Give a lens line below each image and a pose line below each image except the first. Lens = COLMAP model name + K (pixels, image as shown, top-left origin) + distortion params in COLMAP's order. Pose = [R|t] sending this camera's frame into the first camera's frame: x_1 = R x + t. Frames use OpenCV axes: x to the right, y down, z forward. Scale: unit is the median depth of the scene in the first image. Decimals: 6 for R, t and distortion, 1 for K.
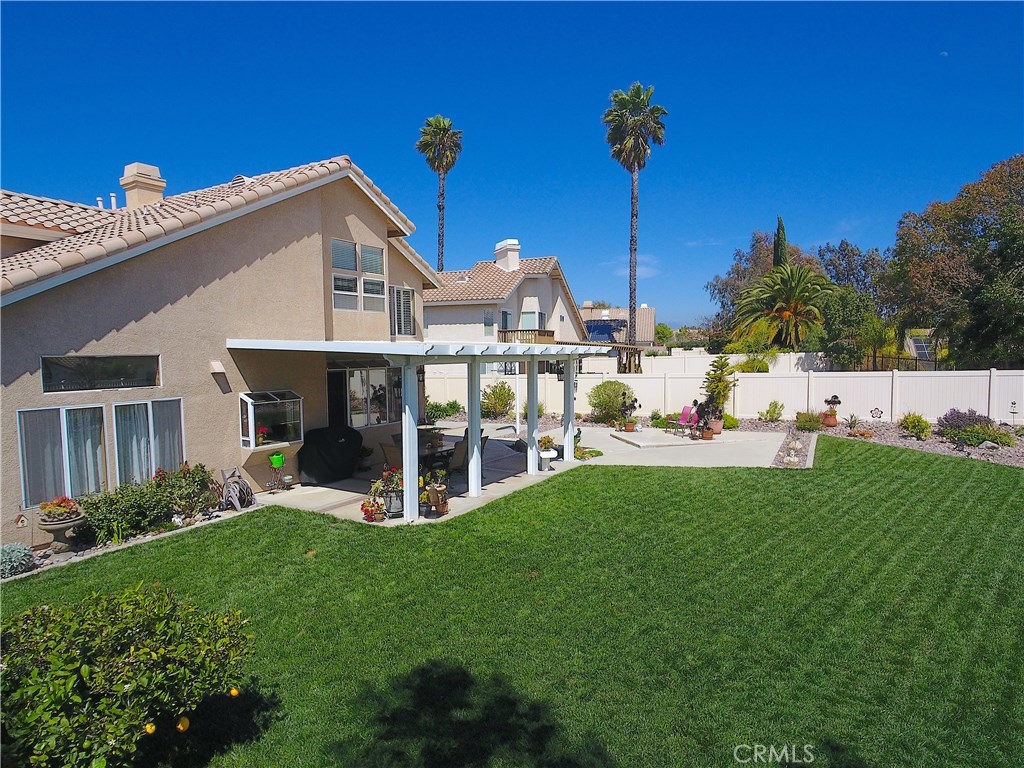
lens RADIAL K [[603.0, 0, 509.9], [0, 603.0, 394.7], [0, 0, 1]] dist [0.002262, -0.001426]
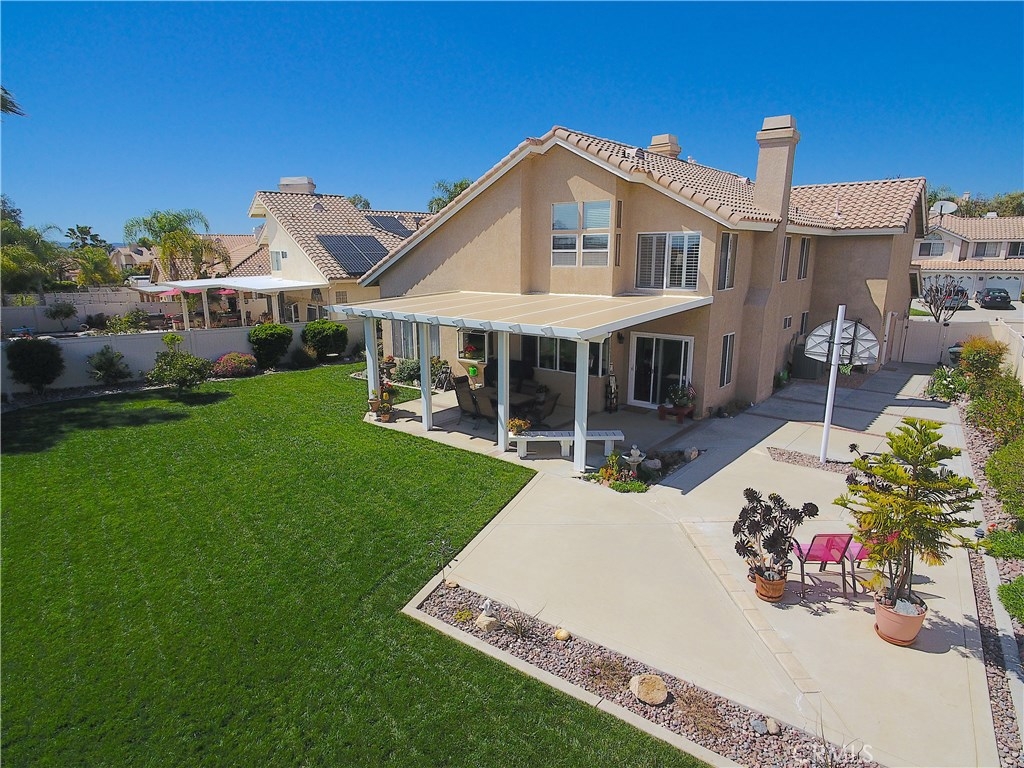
lens RADIAL K [[603.0, 0, 514.9], [0, 603.0, 386.9], [0, 0, 1]] dist [0.002262, -0.001426]
pose [[-0.148746, 0.221564, -0.963734, 1.131737], [-0.069920, 0.969780, 0.233746, -0.227088], [0.986400, 0.102153, -0.128759, 1.370697]]
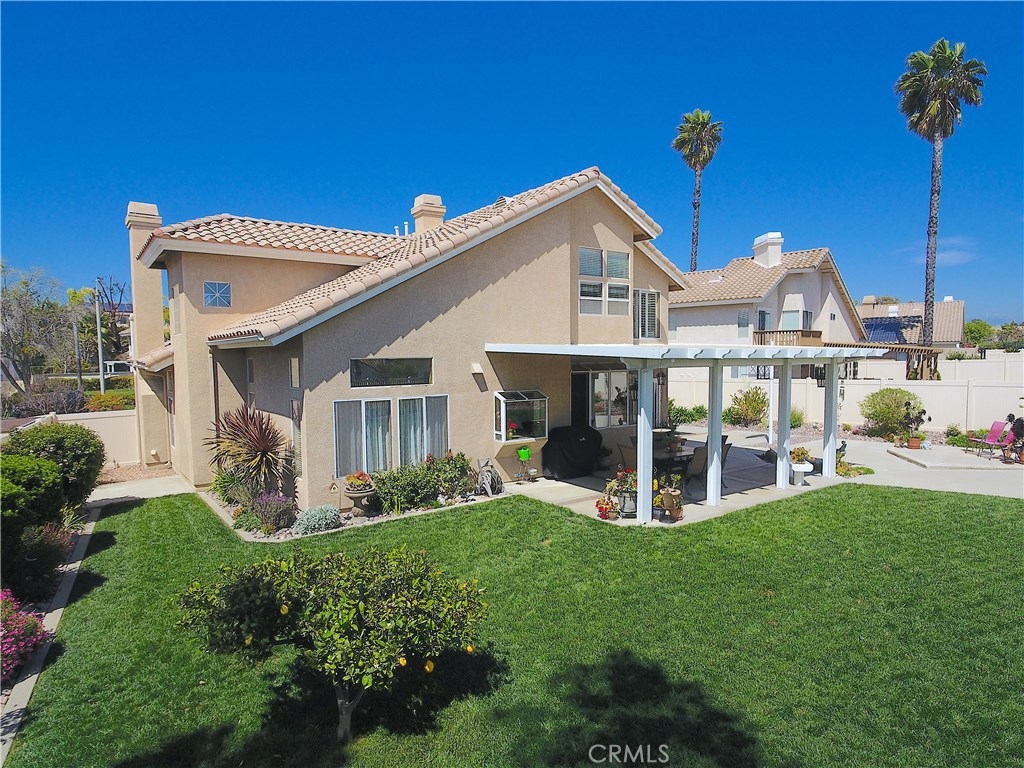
lens RADIAL K [[603.0, 0, 509.9], [0, 603.0, 394.9], [0, 0, 1]] dist [0.002262, -0.001426]
pose [[0.916859, 0.026832, -0.398309, 0.024139], [-0.028209, 0.999599, 0.002404, -0.000559], [0.398214, 0.009032, 0.917248, -0.014919]]
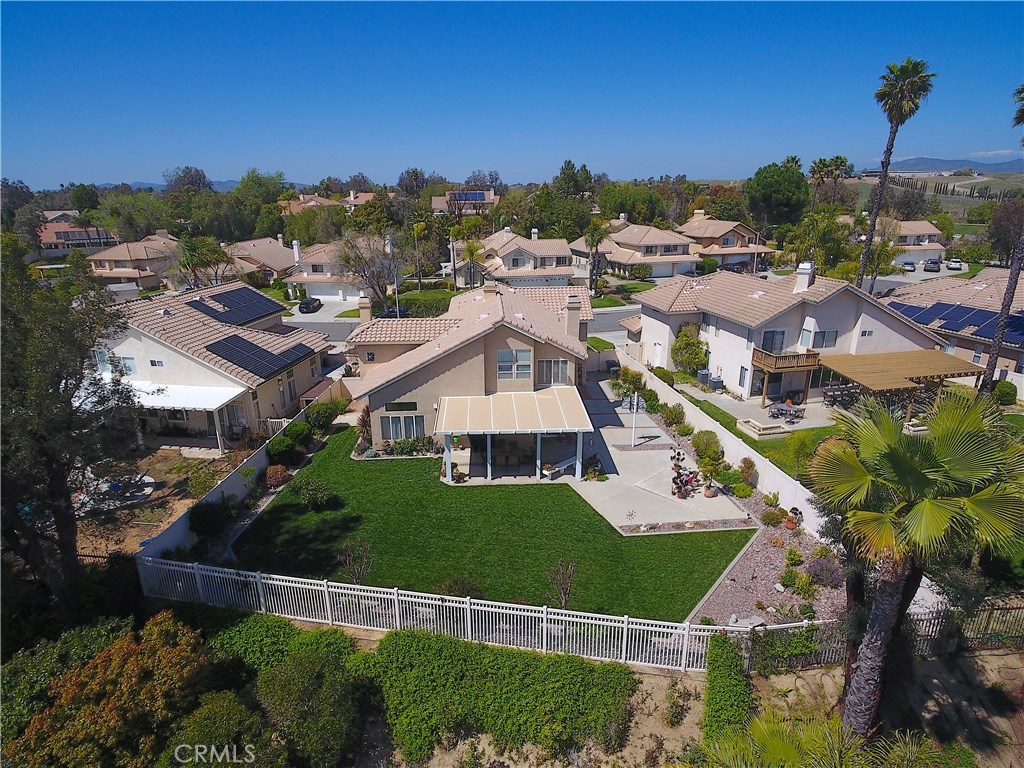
lens RADIAL K [[603.0, 0, 512.2], [0, 603.0, 382.7], [0, 0, 1]] dist [0.002262, -0.001426]
pose [[0.546475, 0.253668, -0.798134, 1.965380], [-0.059355, 0.962358, 0.265224, -0.924669], [0.835369, -0.097565, 0.540961, -0.255082]]
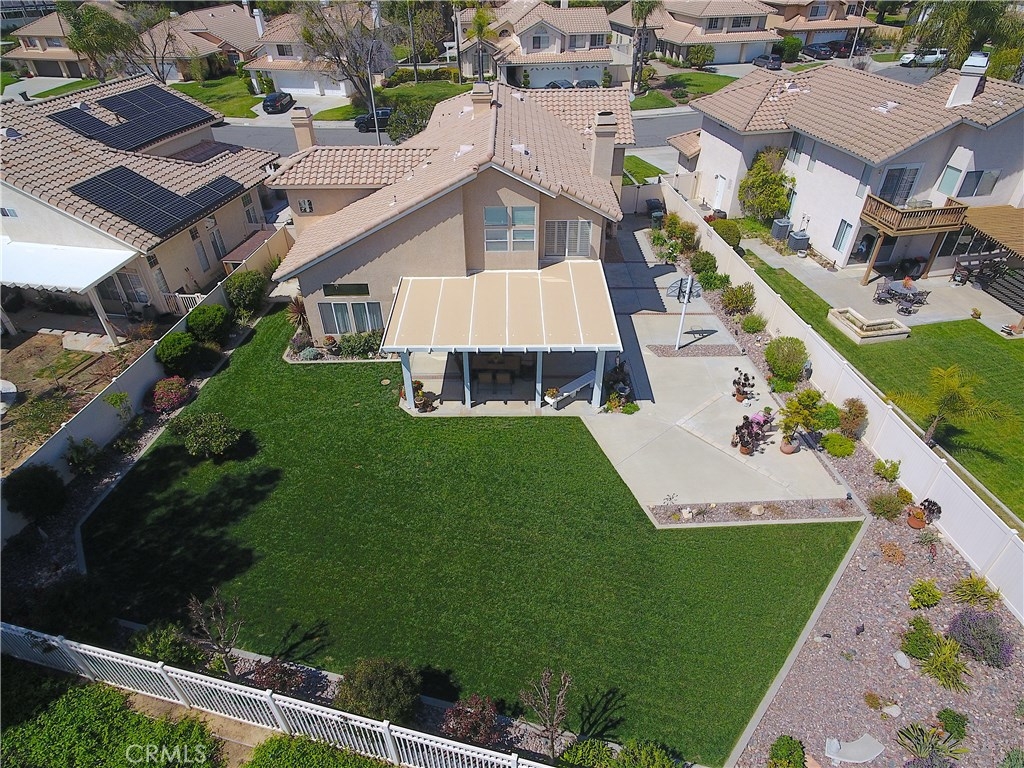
lens RADIAL K [[603.0, 0, 511.8], [0, 603.0, 389.5], [0, 0, 1]] dist [0.002262, -0.001426]
pose [[0.507179, 0.514453, -0.691453, 1.245911], [-0.058928, 0.821121, 0.567704, -0.914973], [0.859824, -0.247182, 0.446771, 0.338277]]
